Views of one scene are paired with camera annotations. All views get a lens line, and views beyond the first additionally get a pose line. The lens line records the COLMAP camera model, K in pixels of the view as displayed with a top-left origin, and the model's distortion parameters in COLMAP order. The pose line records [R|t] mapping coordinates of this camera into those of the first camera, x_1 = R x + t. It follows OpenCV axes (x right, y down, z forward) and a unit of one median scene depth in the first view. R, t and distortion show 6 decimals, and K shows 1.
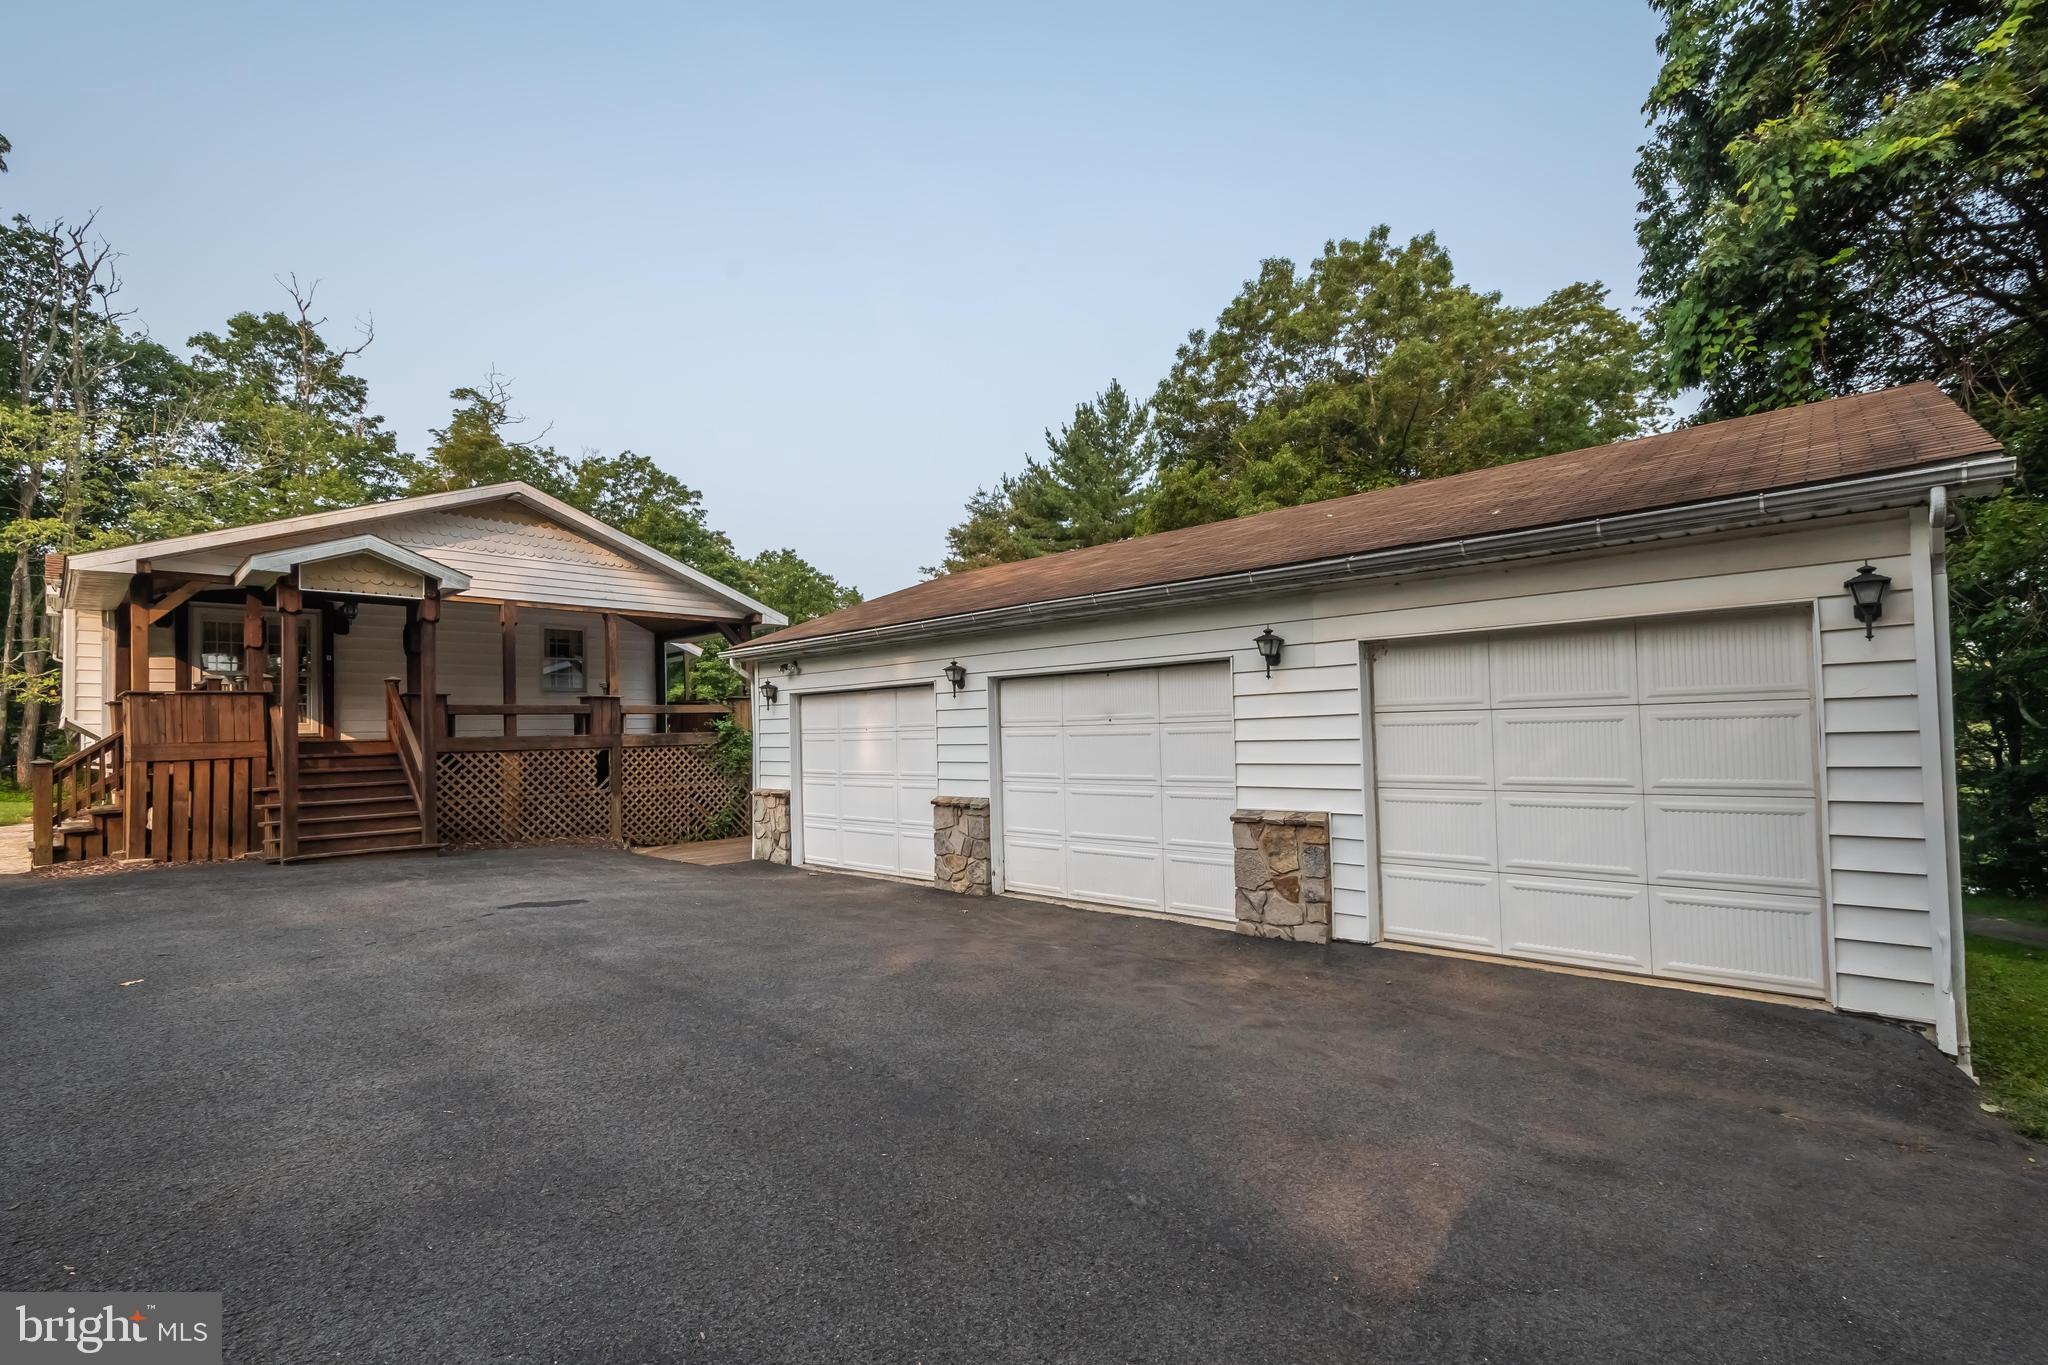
lens RADIAL K [[897.7, 0, 1017.3], [0, 897.7, 708.1], [0, 0, 1]] dist [0.002860, -0.000262]
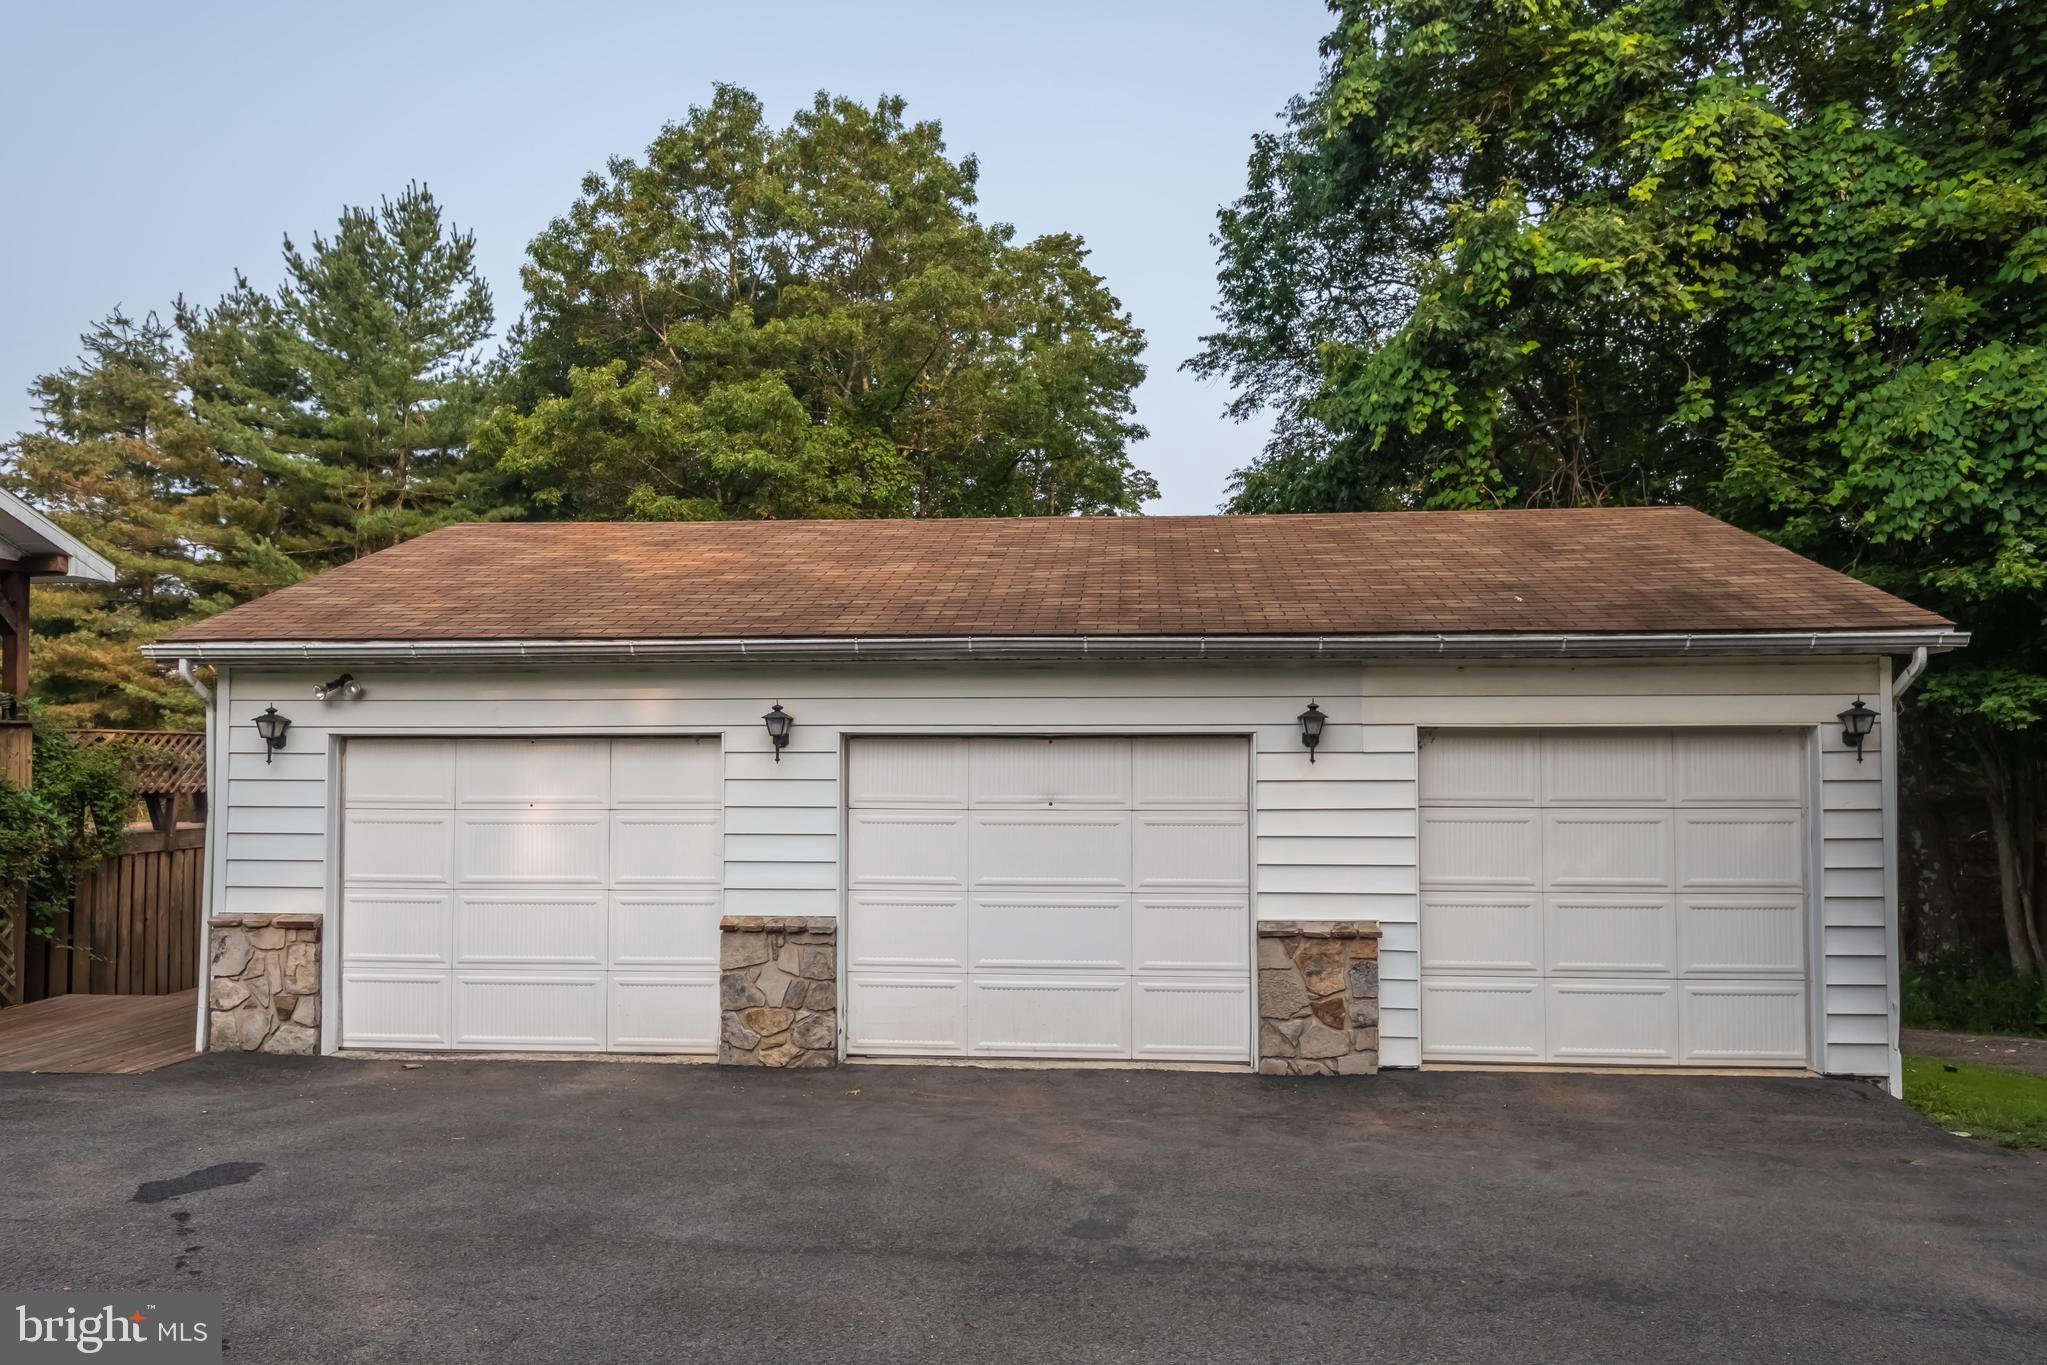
lens RADIAL K [[1390.9, 0, 1023.4], [0, 1390.9, 712.4], [0, 0, 1]] dist [0.011950, -0.007449]
pose [[0.790001, 0.043394, 0.611568, -0.553297], [-0.035231, 0.999057, -0.025378, -0.028655], [-0.612093, -0.001498, 0.790784, 0.106980]]
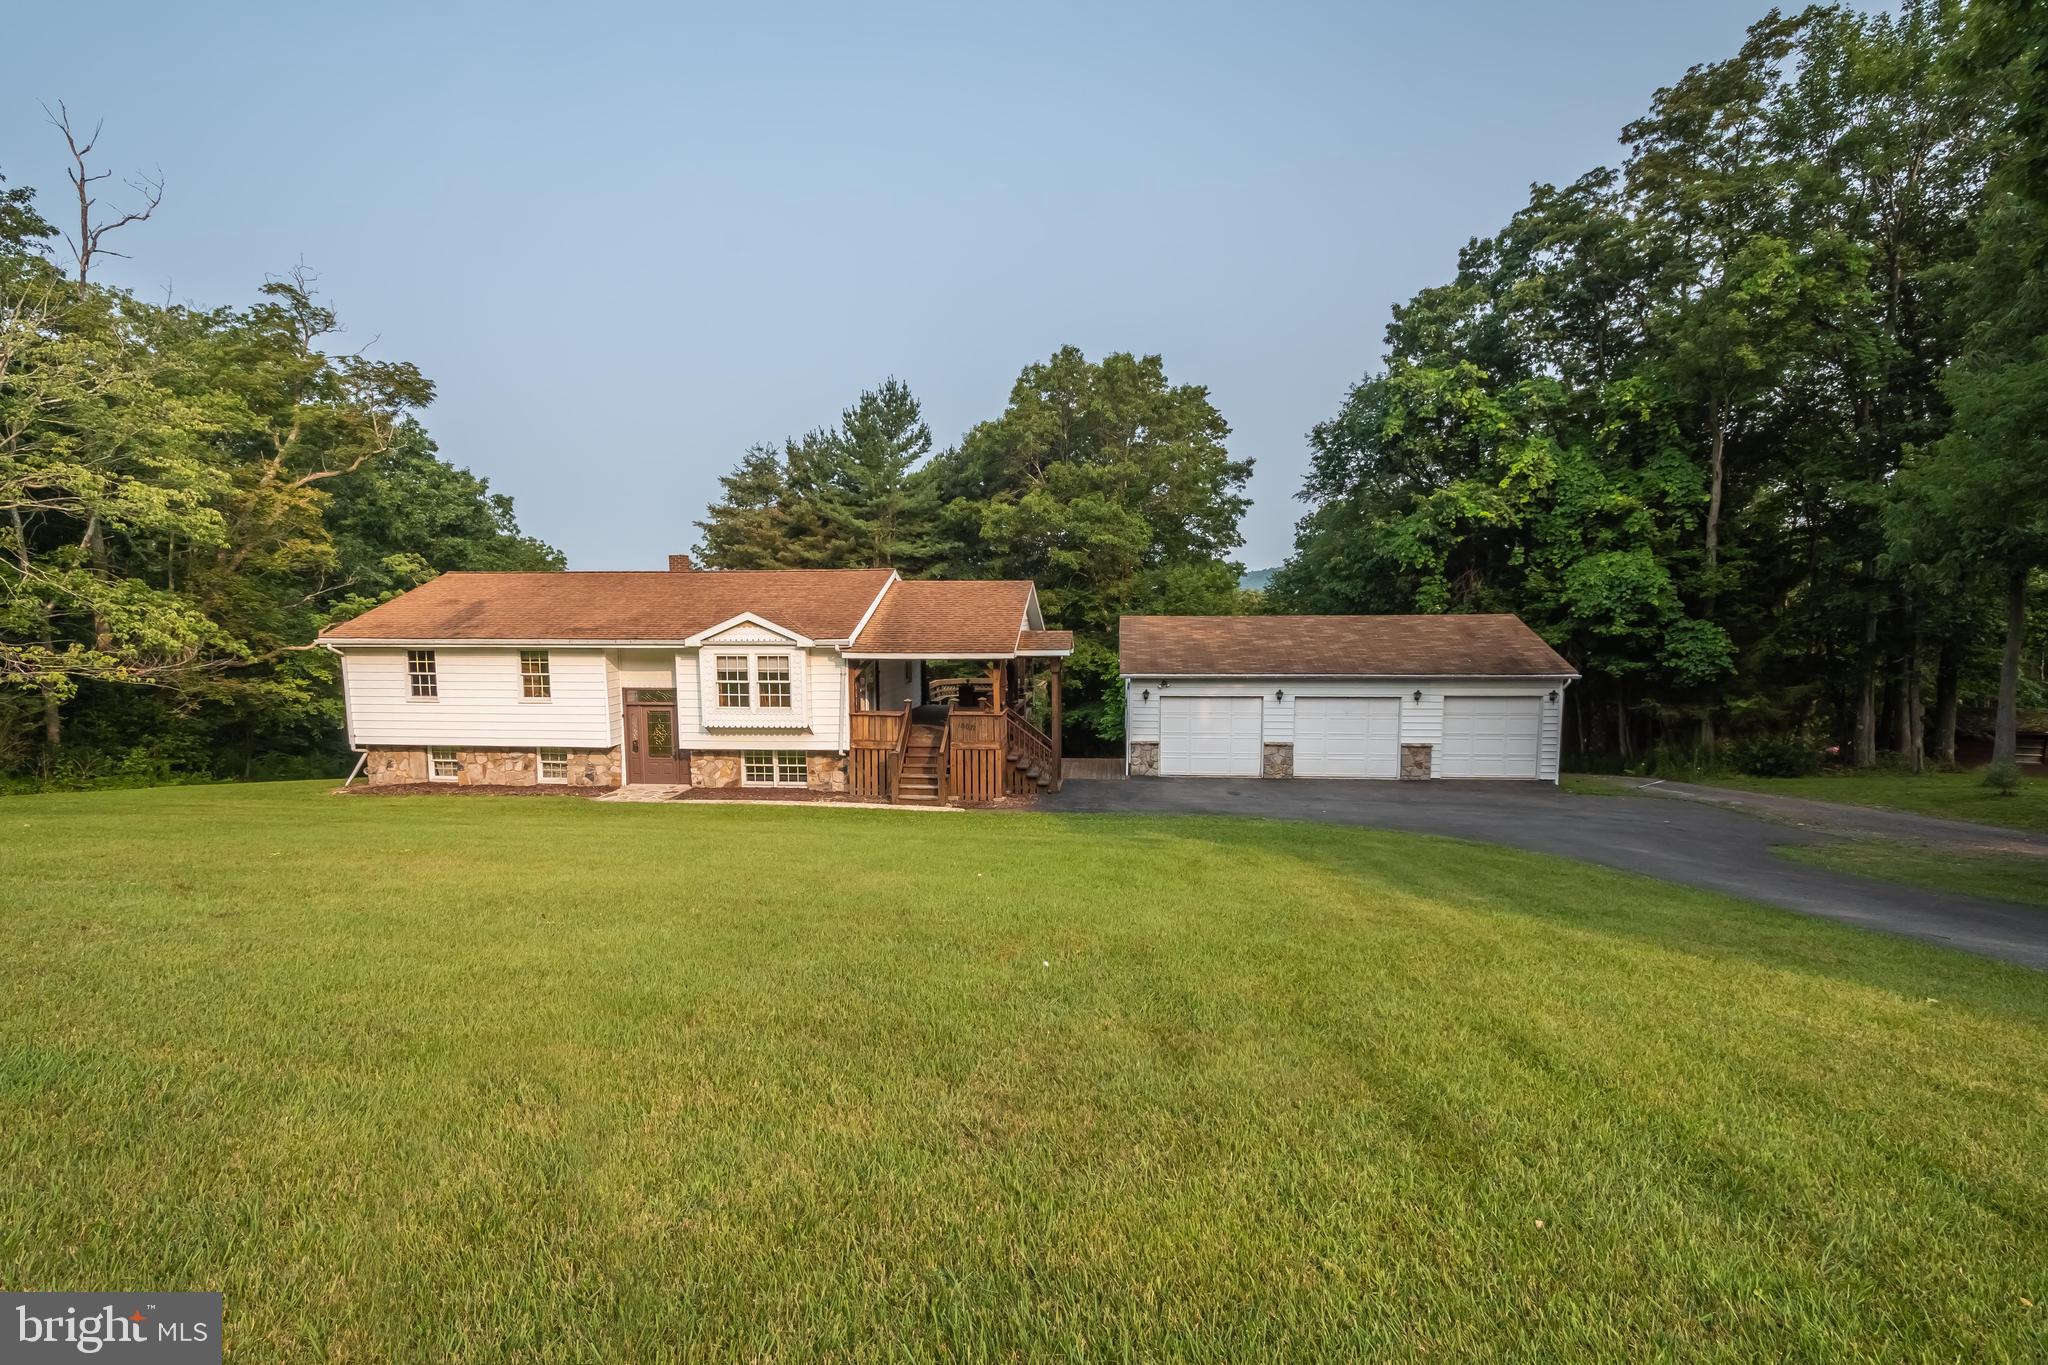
lens RADIAL K [[916.8, 0, 1029.9], [0, 916.8, 705.9], [0, 0, 1]] dist [0.008433, -0.000678]
pose [[0.803041, -0.040620, 0.594537, -2.250142], [-0.029989, 0.993655, 0.108395, -0.274689], [-0.595168, -0.104875, 0.796728, -0.678517]]
